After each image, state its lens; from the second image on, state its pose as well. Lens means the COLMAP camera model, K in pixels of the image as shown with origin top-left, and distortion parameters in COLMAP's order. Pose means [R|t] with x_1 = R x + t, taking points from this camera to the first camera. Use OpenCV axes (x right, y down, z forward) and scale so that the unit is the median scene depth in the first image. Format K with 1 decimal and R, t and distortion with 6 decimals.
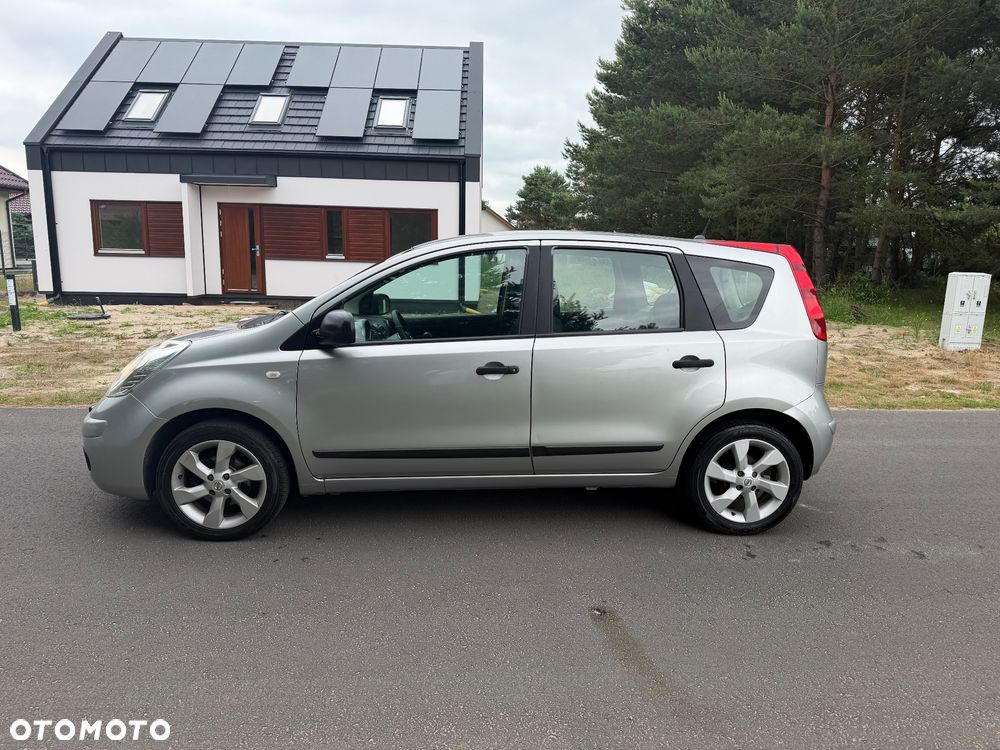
lens RADIAL K [[696.5, 0, 502.7], [0, 696.5, 368.6], [0, 0, 1]] dist [0.009397, -0.008820]
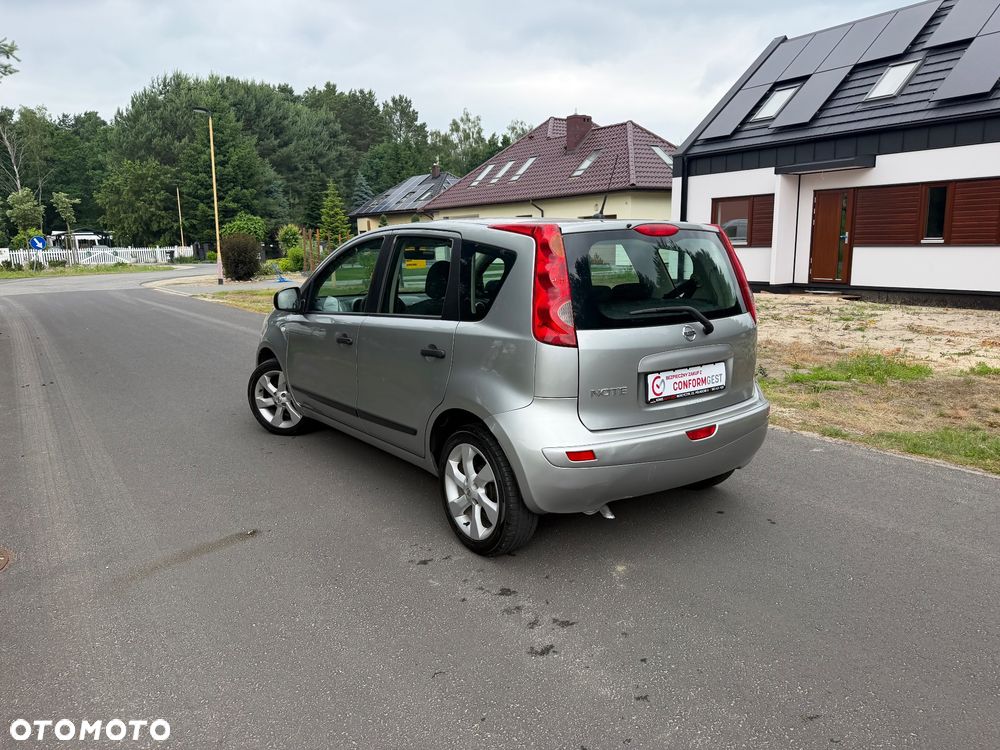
lens RADIAL K [[704.9, 0, 499.6], [0, 704.9, 351.7], [0, 0, 1]] dist [0.008535, 0.002041]
pose [[0.560532, 0.094253, -0.822752, 0.183003], [-0.101462, 0.993833, 0.044726, -0.011323], [0.821894, 0.058408, 0.566638, 0.084035]]
